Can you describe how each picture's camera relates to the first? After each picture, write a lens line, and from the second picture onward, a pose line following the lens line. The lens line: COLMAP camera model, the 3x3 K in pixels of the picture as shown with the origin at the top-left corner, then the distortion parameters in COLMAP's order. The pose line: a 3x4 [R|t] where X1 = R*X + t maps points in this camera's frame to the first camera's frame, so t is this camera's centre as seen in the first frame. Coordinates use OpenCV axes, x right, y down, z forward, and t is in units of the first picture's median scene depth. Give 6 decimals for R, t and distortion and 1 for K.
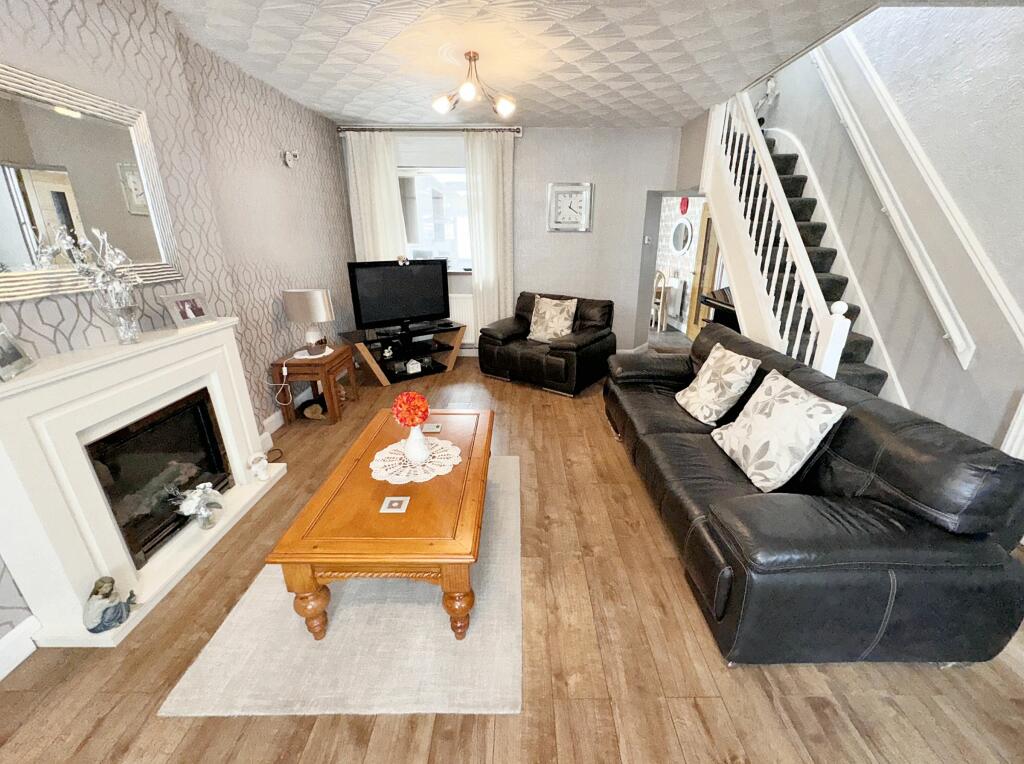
lens RADIAL K [[410.3, 0, 515.9], [0, 410.3, 384.3], [0, 0, 1]] dist [-0.004736, 0.001224]
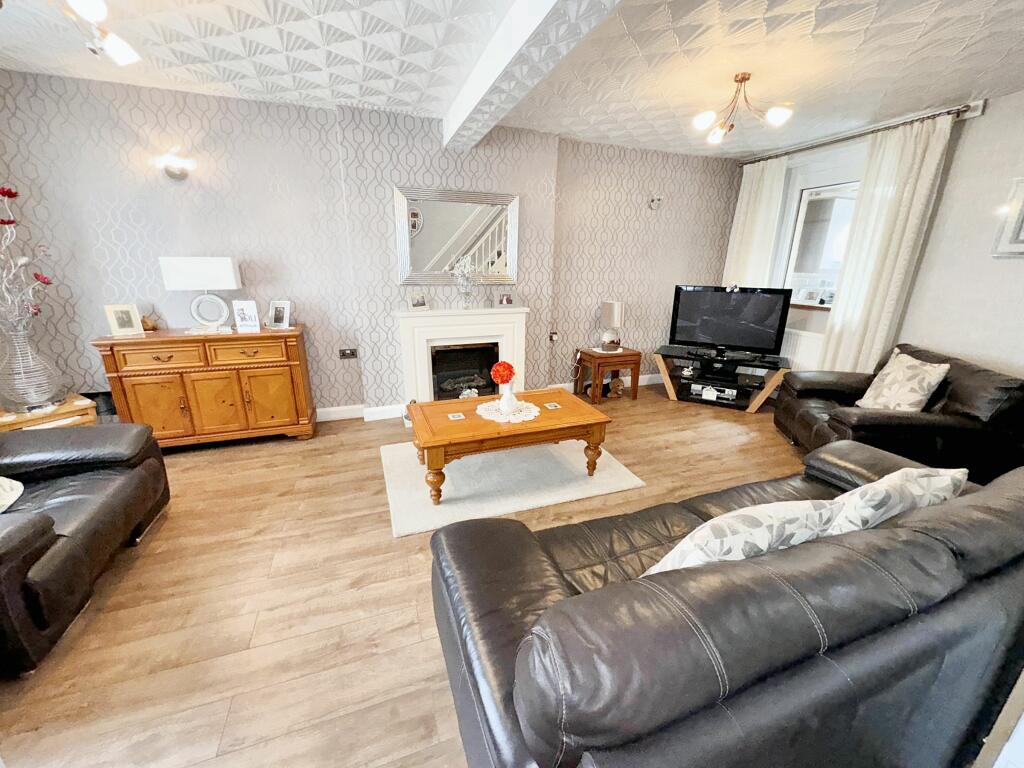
lens RADIAL K [[410.3, 0, 515.1], [0, 410.3, 385.5], [0, 0, 1]] dist [-0.004736, 0.001224]
pose [[0.336351, 0.268101, -0.902768, 0.490192], [-0.327471, 0.932094, 0.154801, -0.061737], [0.882967, 0.243563, 0.401306, 0.198970]]
